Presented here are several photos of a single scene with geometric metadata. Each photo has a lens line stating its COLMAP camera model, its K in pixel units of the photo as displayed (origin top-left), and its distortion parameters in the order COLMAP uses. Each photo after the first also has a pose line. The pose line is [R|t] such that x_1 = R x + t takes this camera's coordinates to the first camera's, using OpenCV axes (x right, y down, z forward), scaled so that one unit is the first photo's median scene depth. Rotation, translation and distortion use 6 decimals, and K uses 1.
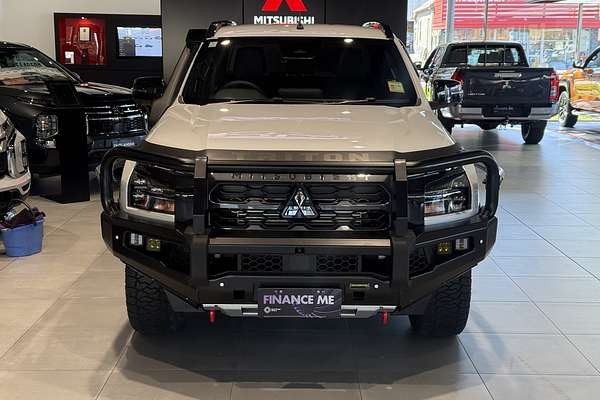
lens RADIAL K [[840.6, 0, 298.0], [0, 840.6, 198.5], [0, 0, 1]] dist [0.137733, 0.000000]
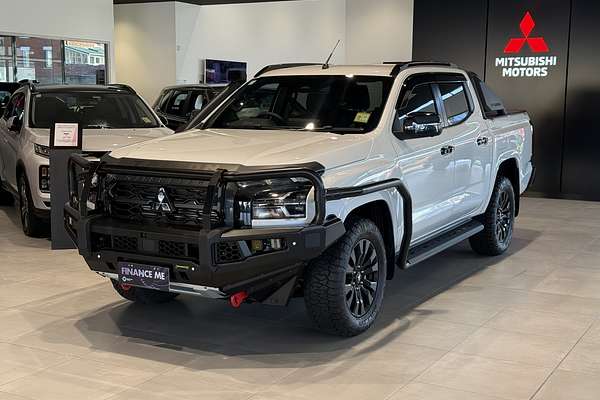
lens RADIAL K [[840.6, 0, 301.1], [0, 840.6, 202.7], [0, 0, 1]] dist [0.137733, 0.000000]
pose [[0.867404, 0.060013, -0.493972, 0.838921], [-0.084752, 0.996014, -0.027815, 0.027228], [0.490334, 0.065992, 0.869033, -0.016961]]
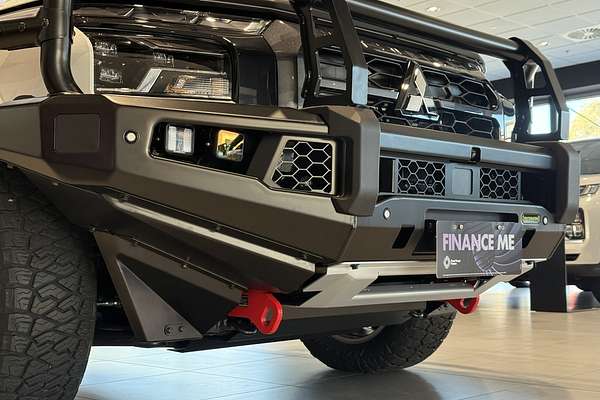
lens RADIAL K [[840.6, 0, 299.1], [0, 840.6, 197.1], [0, 0, 1]] dist [0.137733, 0.000000]
pose [[0.718866, 0.025092, 0.694696, -0.474172], [0.143110, 0.972600, -0.183218, 0.175446], [-0.680258, 0.231127, 0.695578, 0.675974]]
